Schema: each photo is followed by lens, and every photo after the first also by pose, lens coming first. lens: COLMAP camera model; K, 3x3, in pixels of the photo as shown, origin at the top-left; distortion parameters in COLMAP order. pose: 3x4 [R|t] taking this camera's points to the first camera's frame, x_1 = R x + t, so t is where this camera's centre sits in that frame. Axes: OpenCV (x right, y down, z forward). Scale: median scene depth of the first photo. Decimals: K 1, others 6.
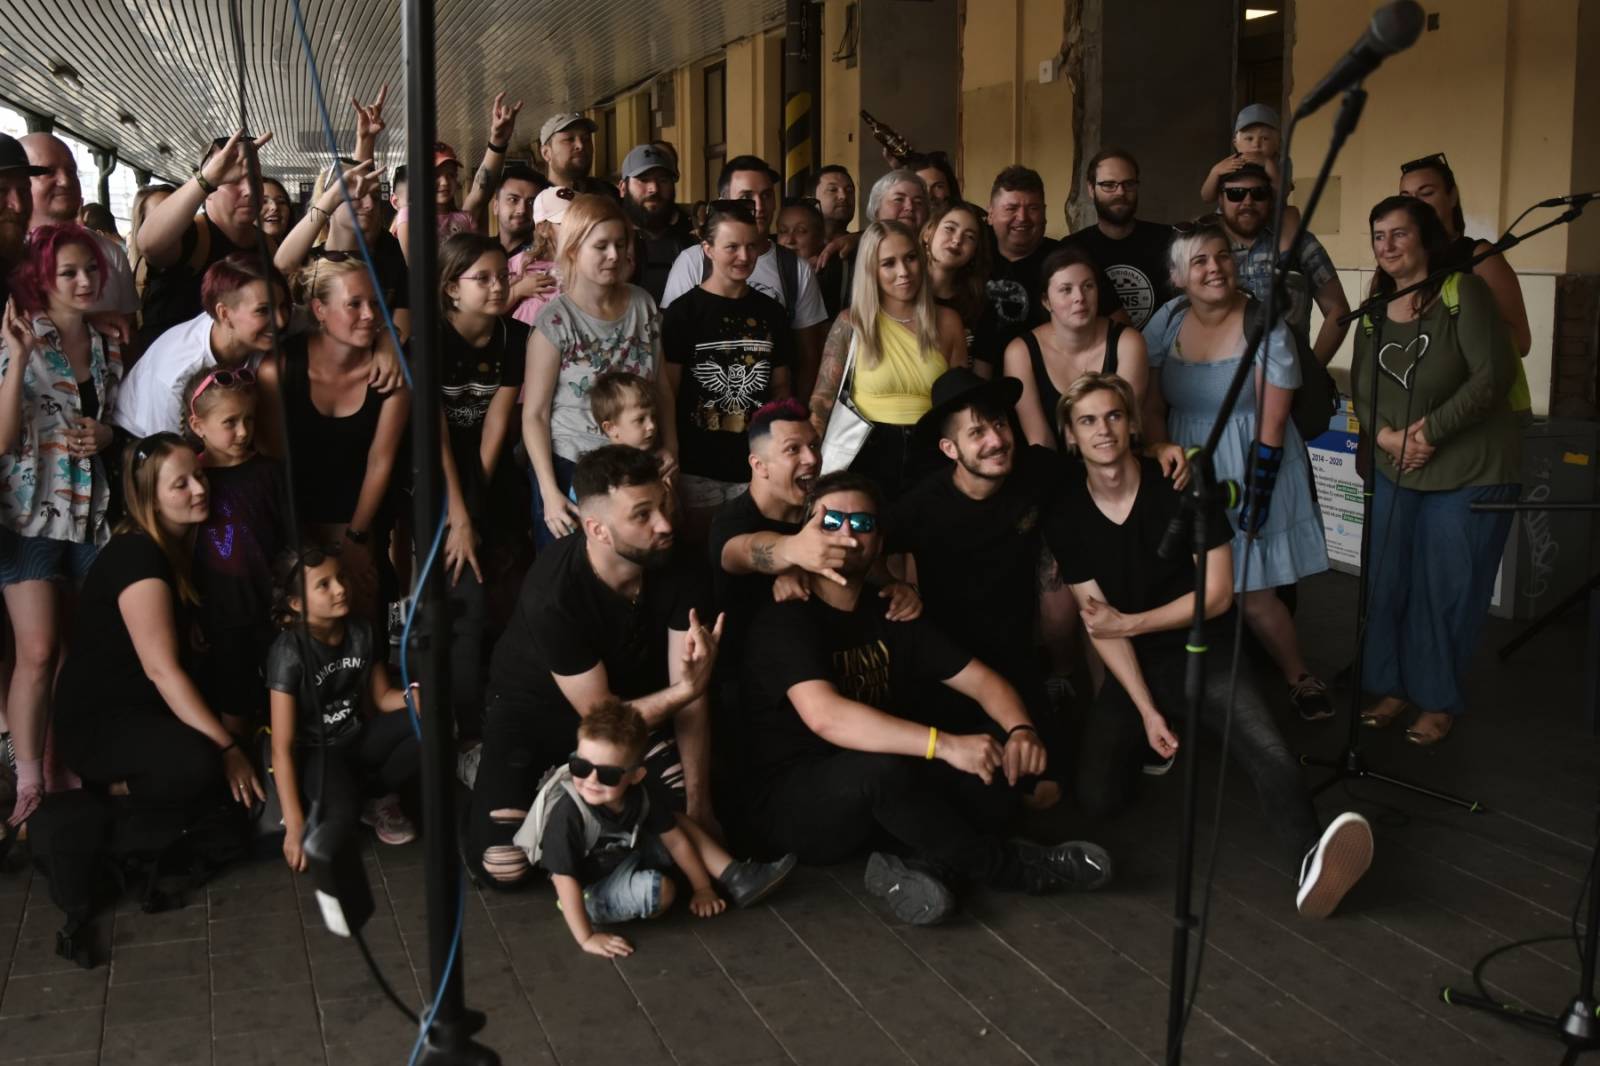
lens RADIAL K [[1689.7, 0, 779.2], [0, 1689.7, 533.1], [0, 0, 1]] dist [-0.109113, 0.003718]
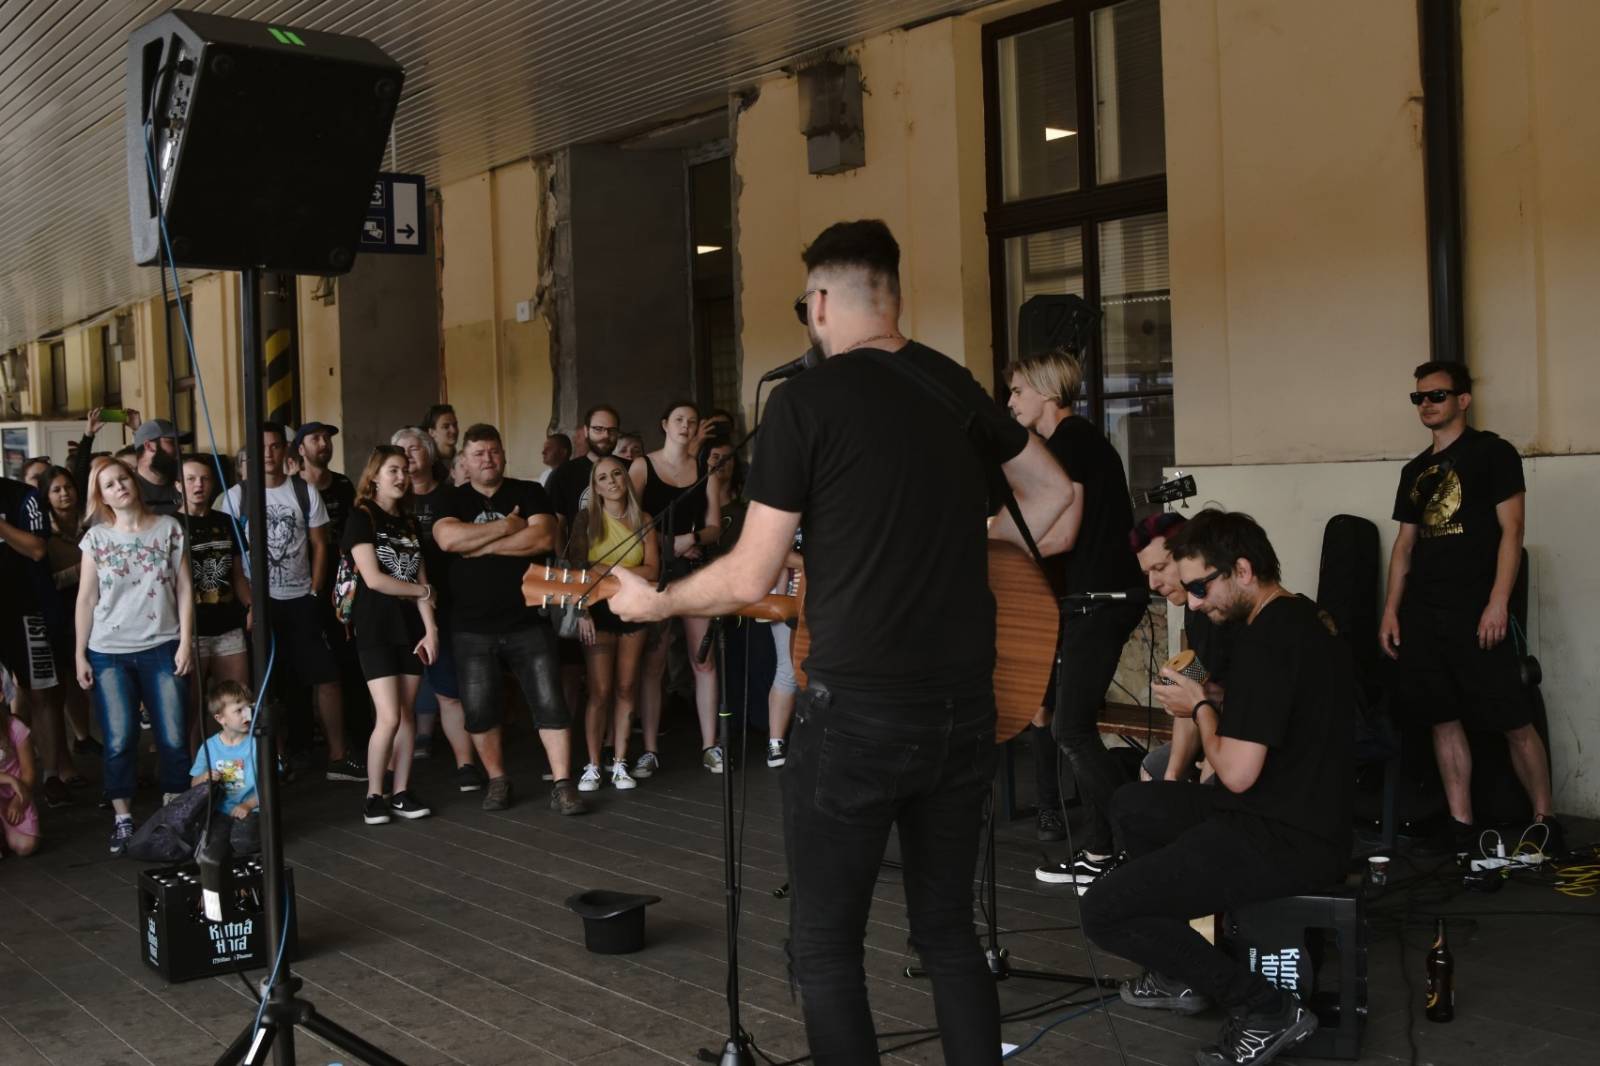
lens RADIAL K [[1897.8, 0, 800.4], [0, 1897.8, 497.7], [0, 0, 1]] dist [-0.142384, 0.012417]
pose [[0.947326, -0.038872, 0.317903, -0.068440], [0.086606, 0.986718, -0.137427, 0.032491], [-0.308339, 0.157720, 0.938111, -0.207547]]
